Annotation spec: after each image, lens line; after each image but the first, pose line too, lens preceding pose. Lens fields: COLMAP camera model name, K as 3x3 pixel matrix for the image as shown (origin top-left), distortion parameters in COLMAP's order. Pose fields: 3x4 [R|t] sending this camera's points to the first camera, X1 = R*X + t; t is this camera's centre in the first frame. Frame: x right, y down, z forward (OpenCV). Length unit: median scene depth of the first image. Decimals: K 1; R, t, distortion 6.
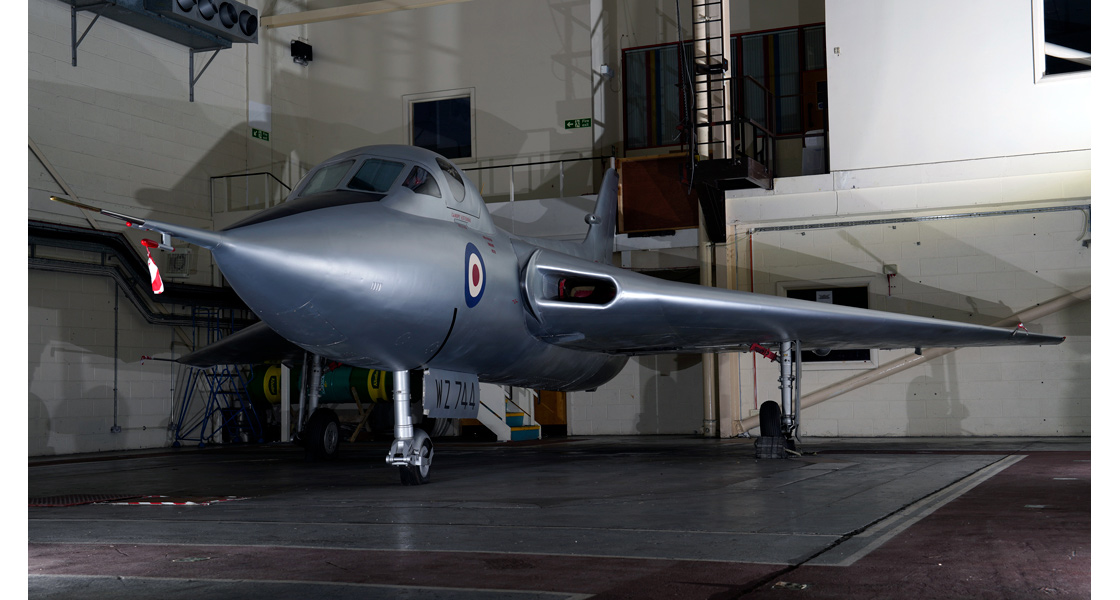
lens RADIAL K [[1334.4, 0, 560.0], [0, 1334.4, 300.0], [0, 0, 1]] dist [0.072519, -0.019952]
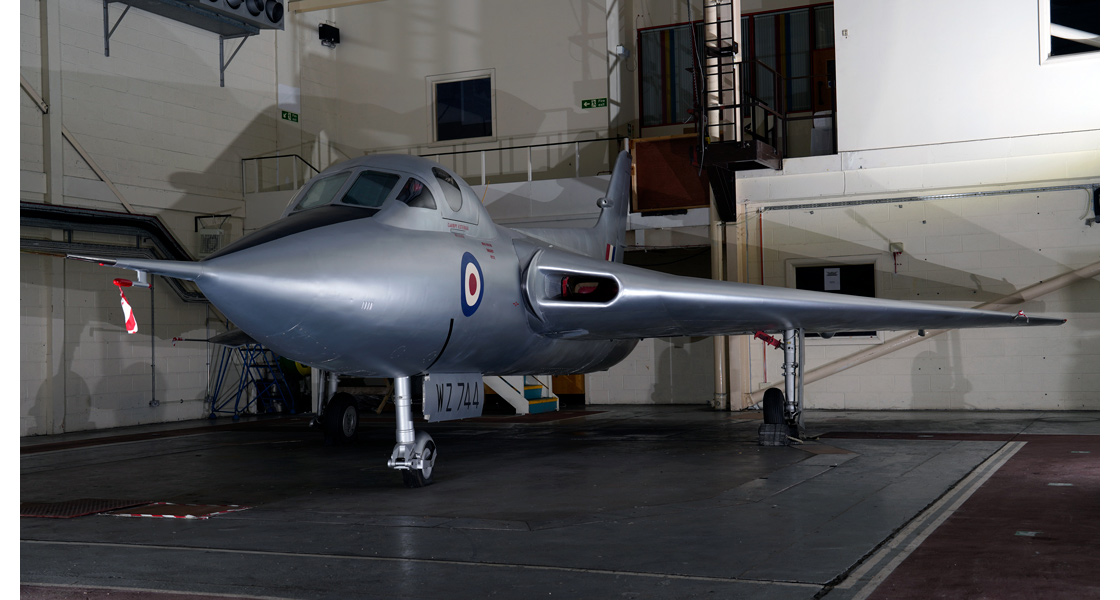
lens RADIAL K [[1249.3, 0, 560.0], [0, 1249.3, 300.0], [0, 0, 1]] dist [0.045838, 0.013095]
pose [[0.999577, -0.005003, -0.028640, 0.015996], [0.006232, 0.999057, 0.042967, -0.025204], [0.028398, -0.043127, 0.998666, 0.031822]]
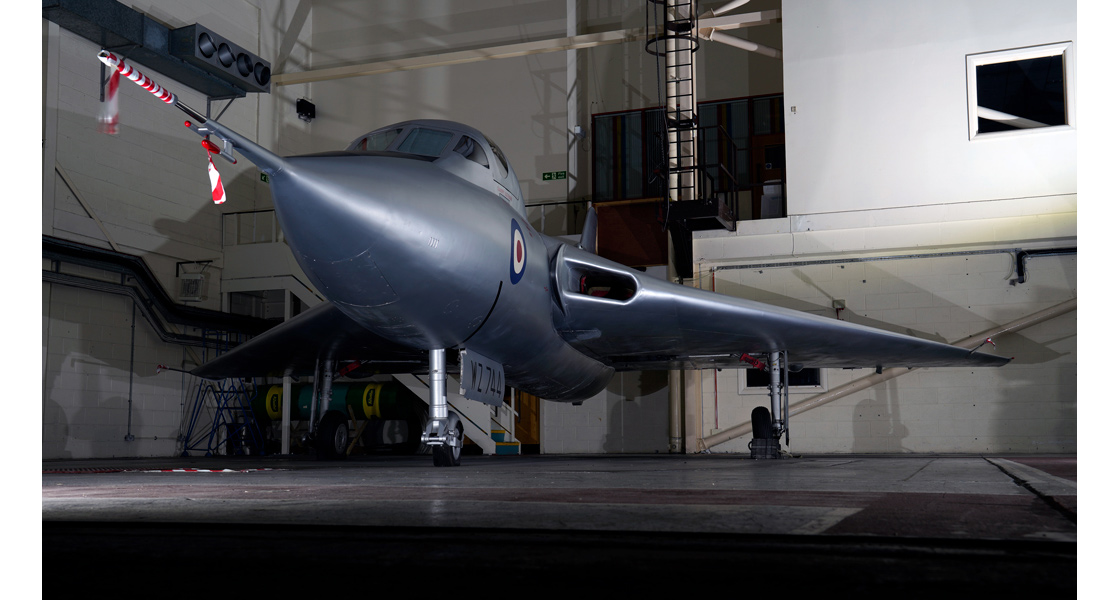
lens RADIAL K [[1088.5, 0, 551.1], [0, 1088.5, 330.4], [0, 0, 1]] dist [0.018396, 0.026941]
pose [[0.998110, 0.020288, 0.058008, -0.045819], [-0.018098, 0.999112, -0.038038, 0.037811], [-0.058728, 0.036917, 0.997591, 0.104582]]
